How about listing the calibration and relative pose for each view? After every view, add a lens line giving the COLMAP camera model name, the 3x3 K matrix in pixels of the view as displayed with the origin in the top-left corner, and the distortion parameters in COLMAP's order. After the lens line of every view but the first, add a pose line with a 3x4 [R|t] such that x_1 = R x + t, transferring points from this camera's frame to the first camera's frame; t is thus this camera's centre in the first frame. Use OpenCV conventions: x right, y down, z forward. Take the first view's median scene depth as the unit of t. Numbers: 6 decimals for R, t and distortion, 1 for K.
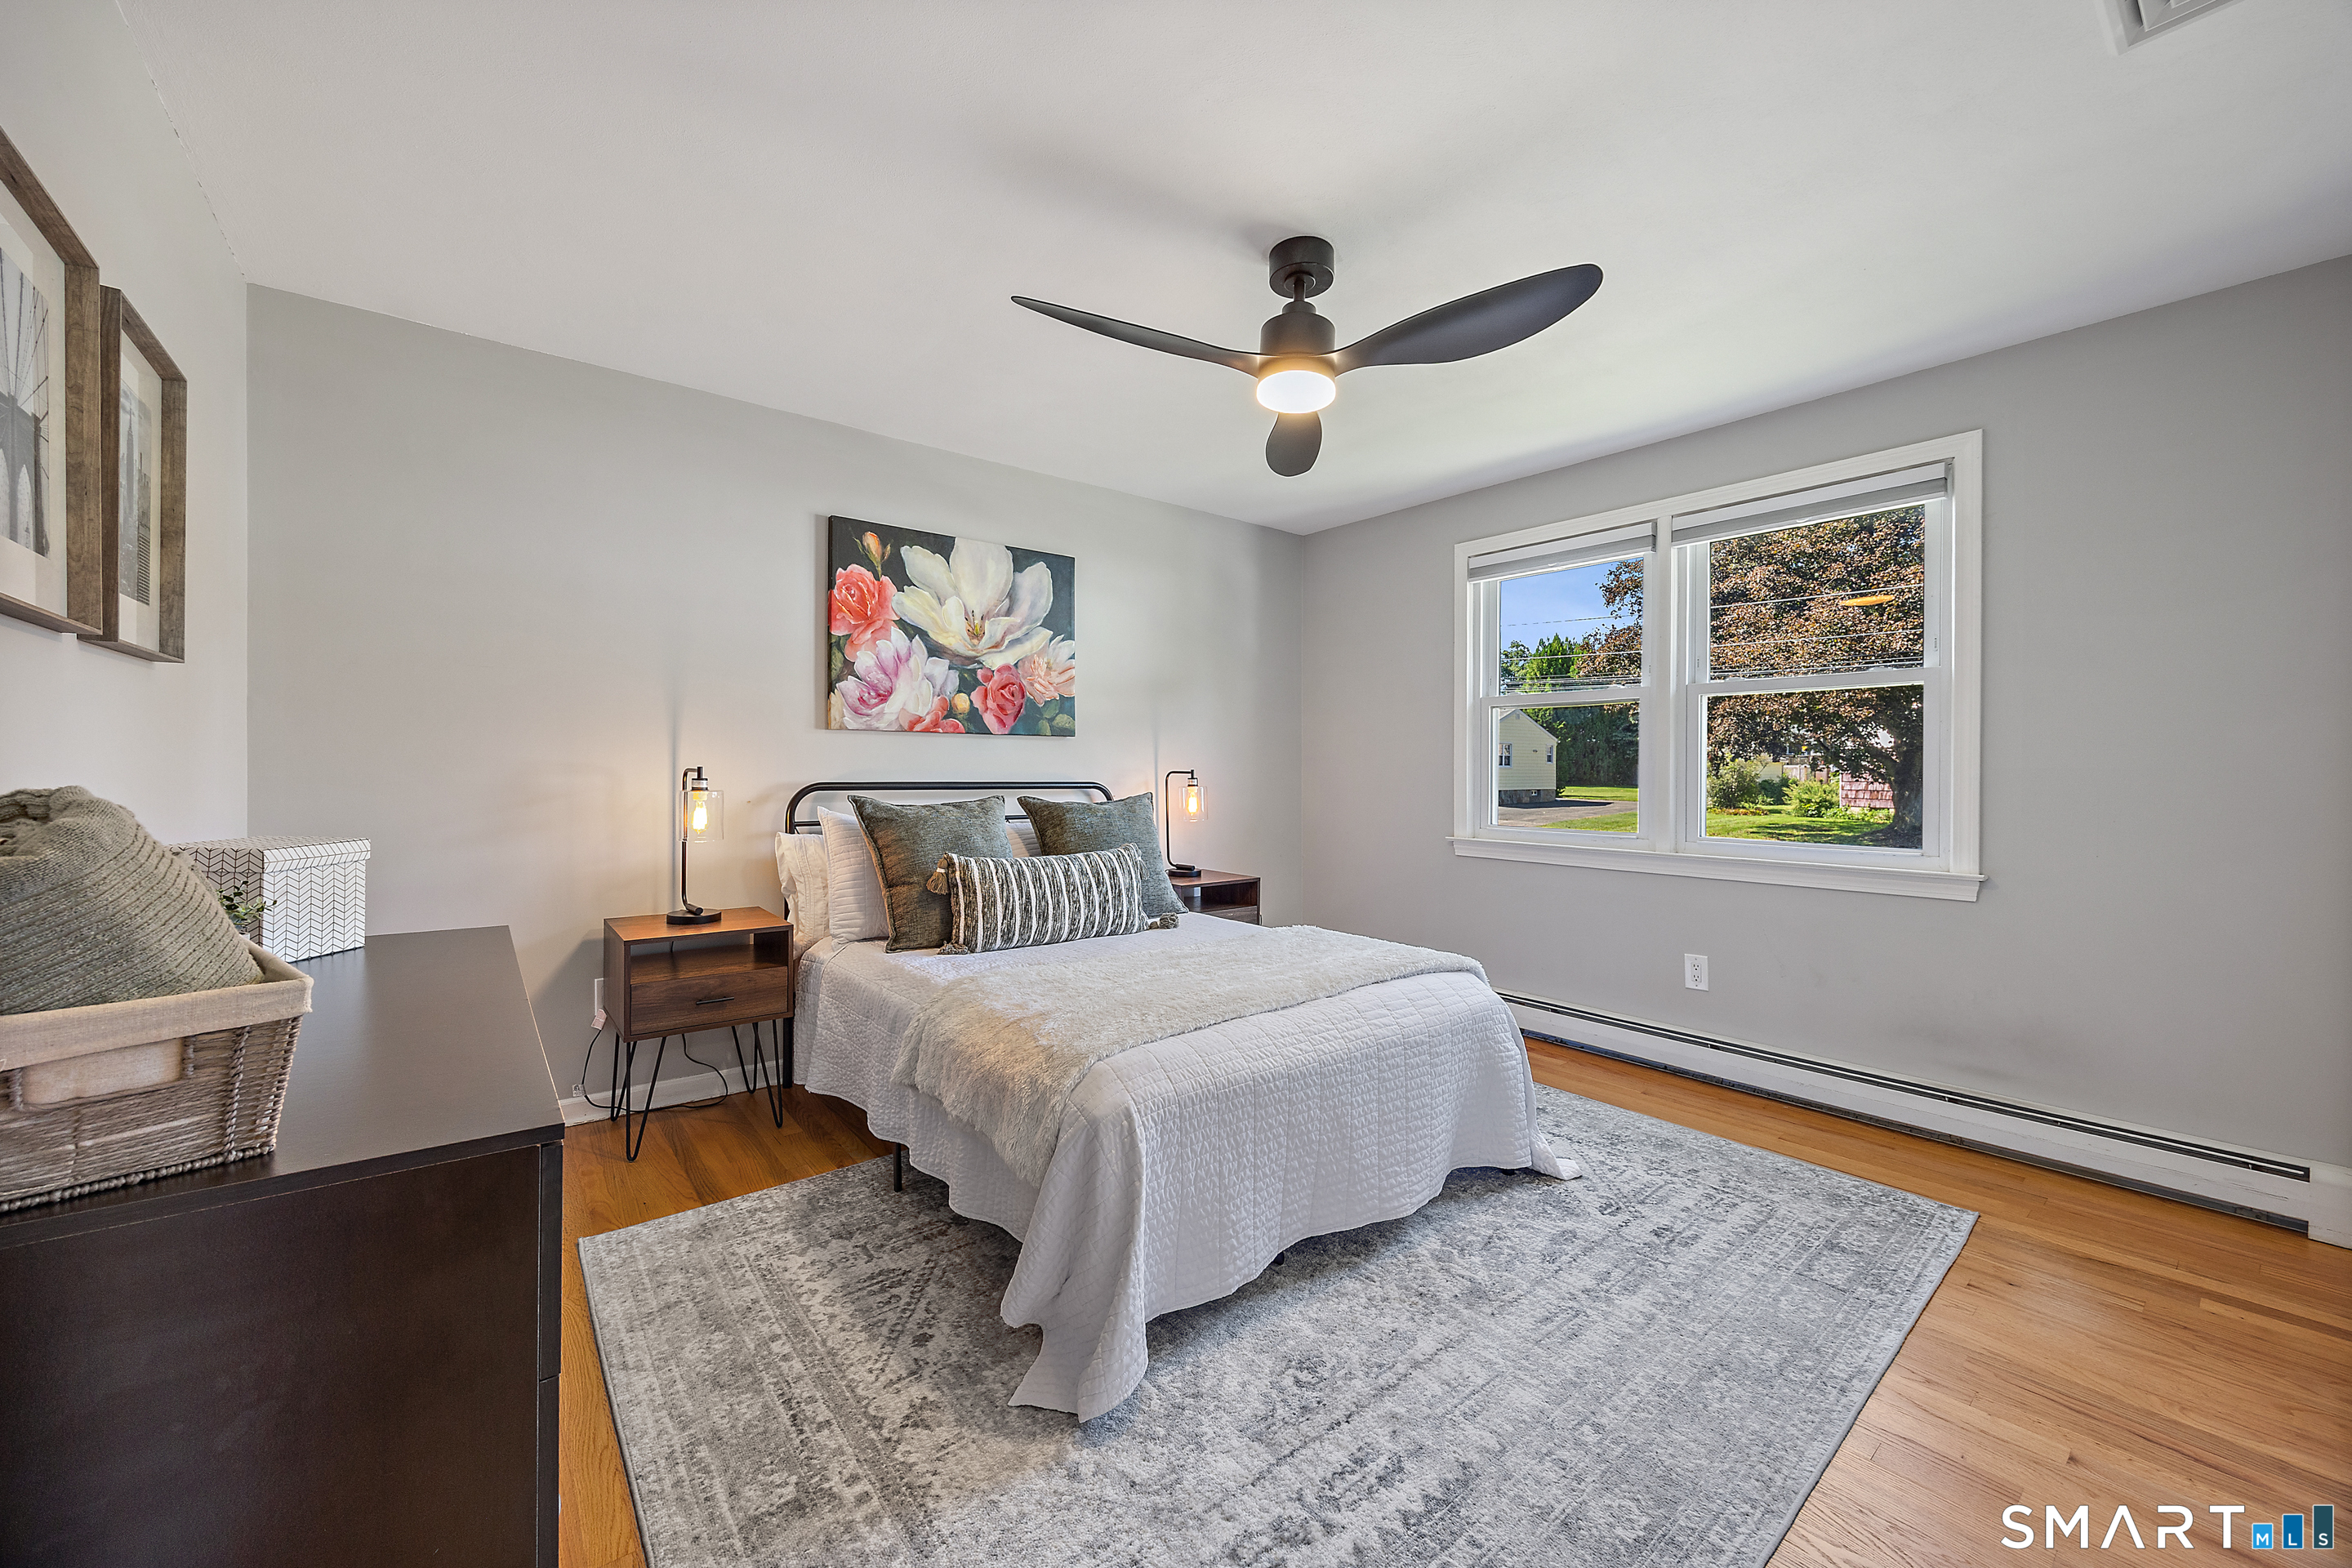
lens RADIAL K [[904.1, 0, 1186.5], [0, 904.1, 797.8], [0, 0, 1]] dist [-0.002083, -0.000207]
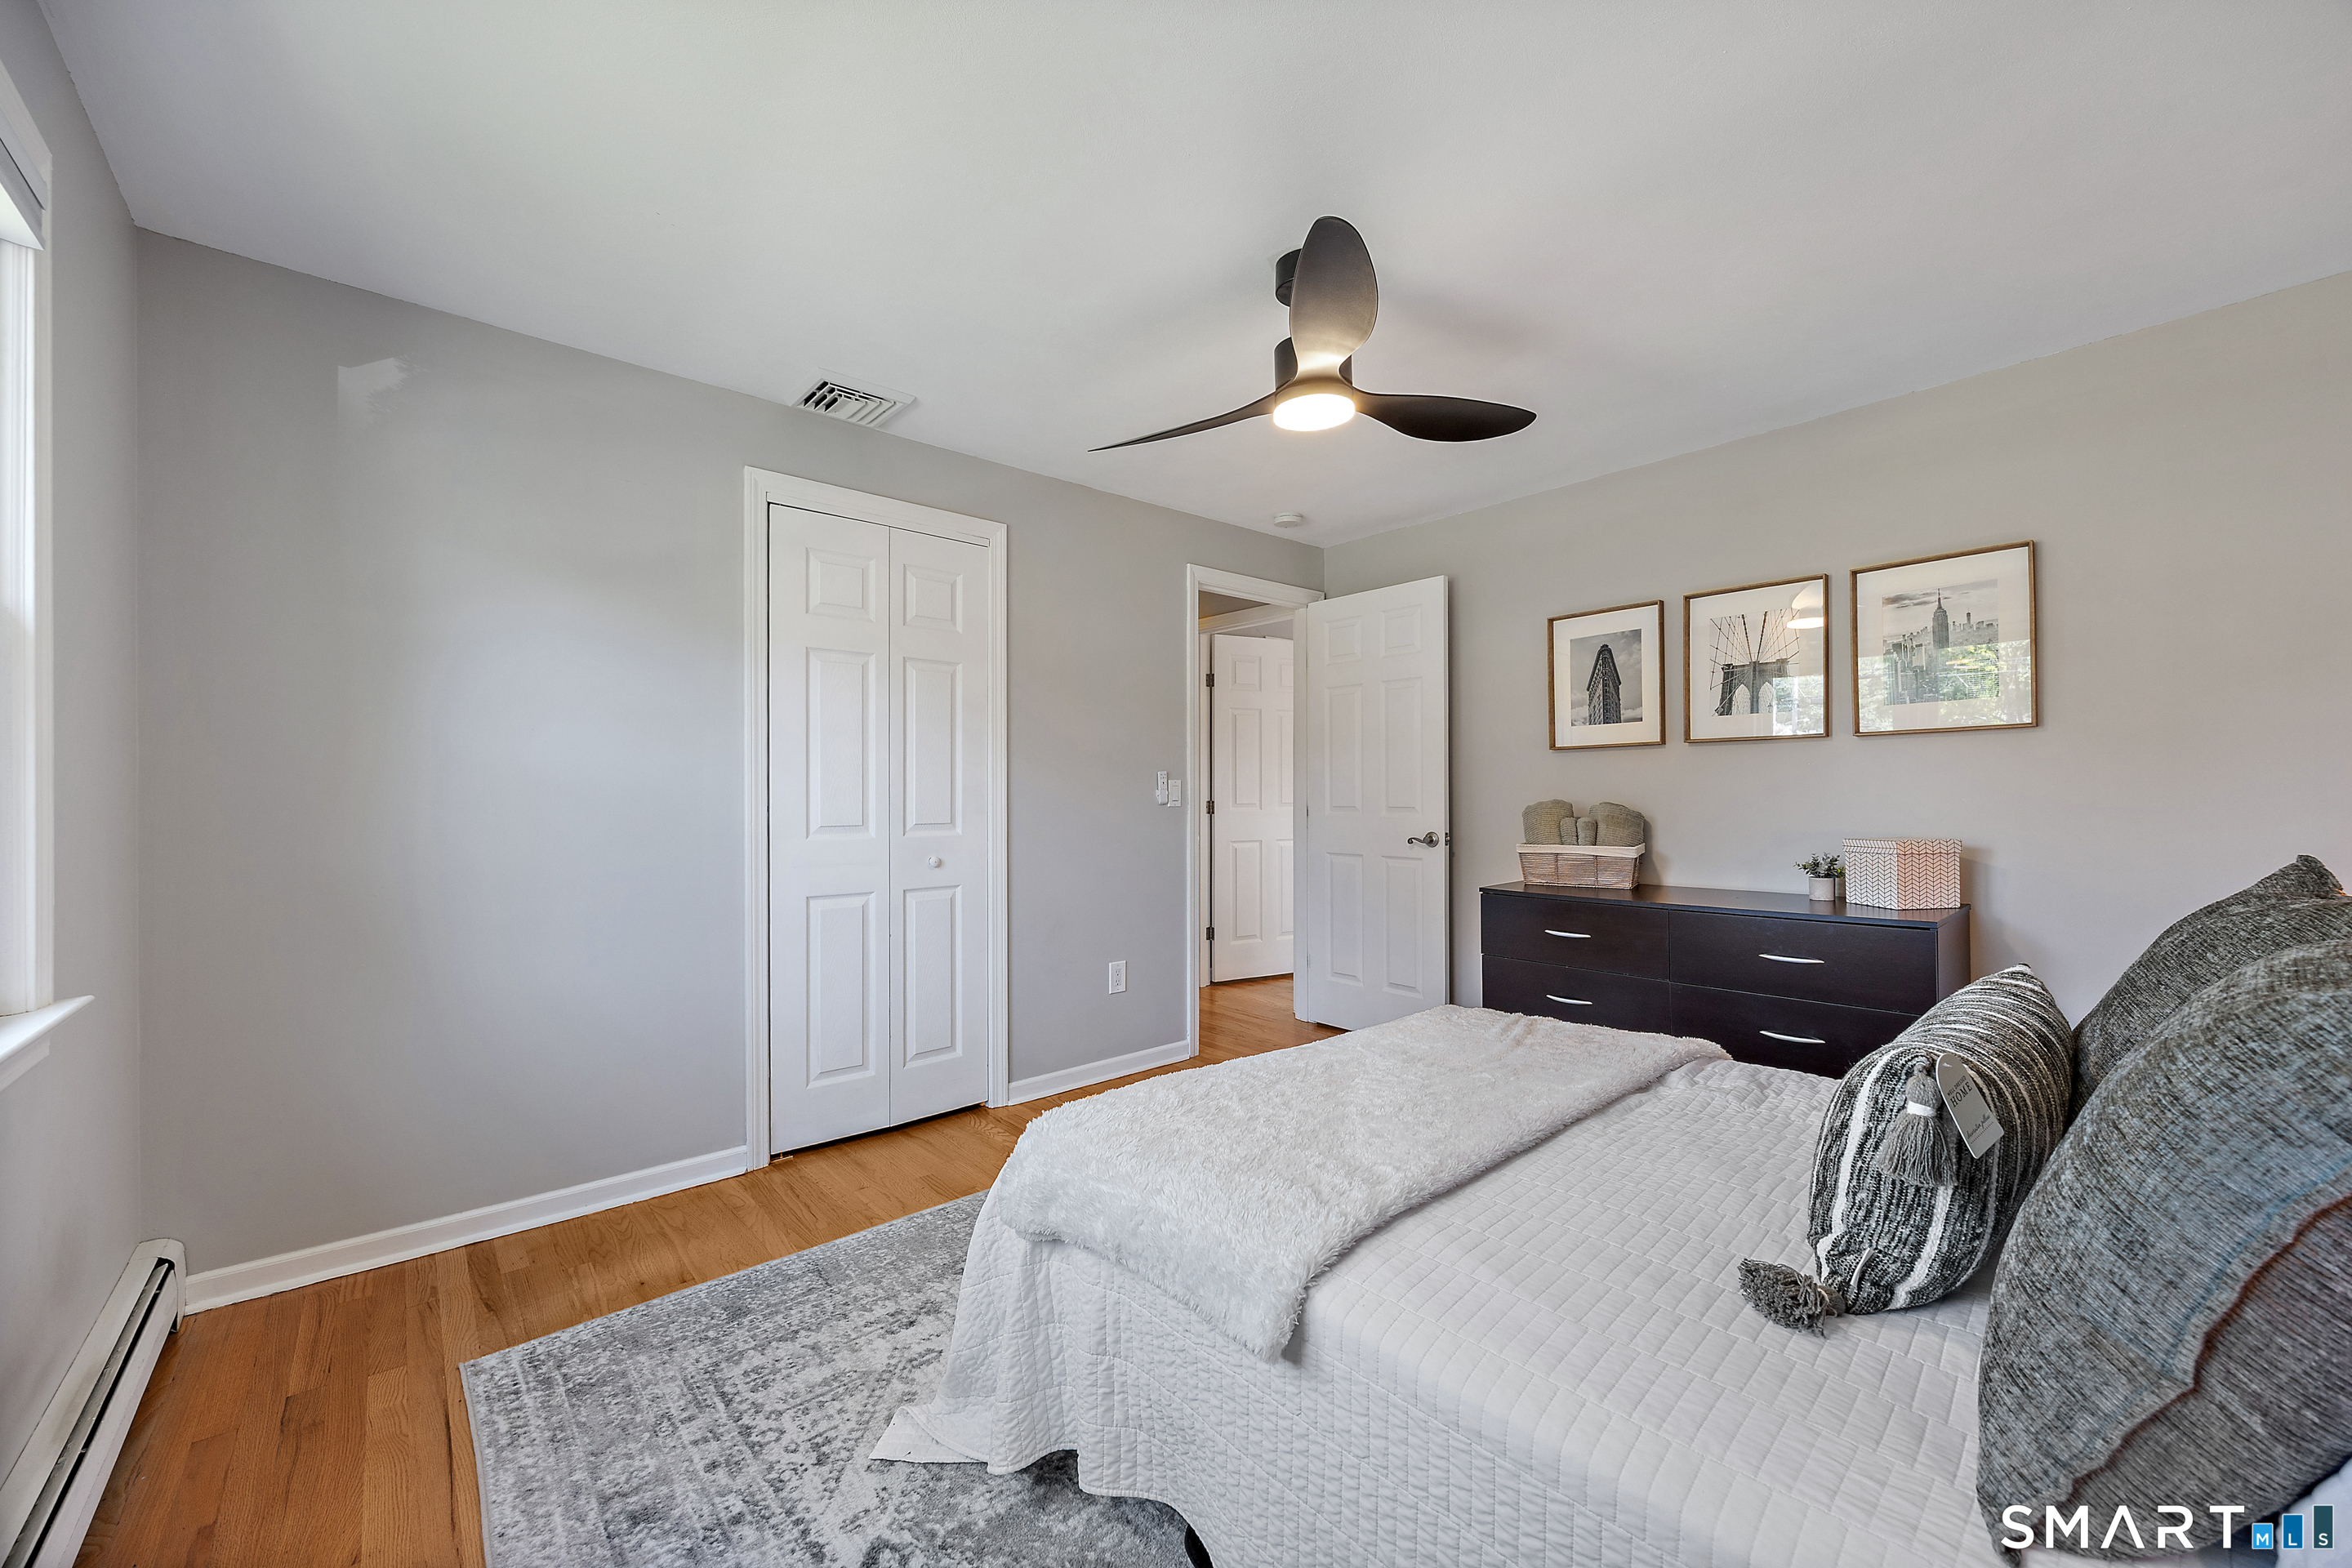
lens RADIAL K [[904.1, 0, 1186.5], [0, 904.1, 797.8], [0, 0, 1]] dist [-0.002083, -0.000207]
pose [[-0.998777, -0.000733, -0.049438, 0.283106], [-0.002460, 0.999389, 0.034873, -0.063645], [0.049382, 0.034952, -0.998168, 1.808465]]
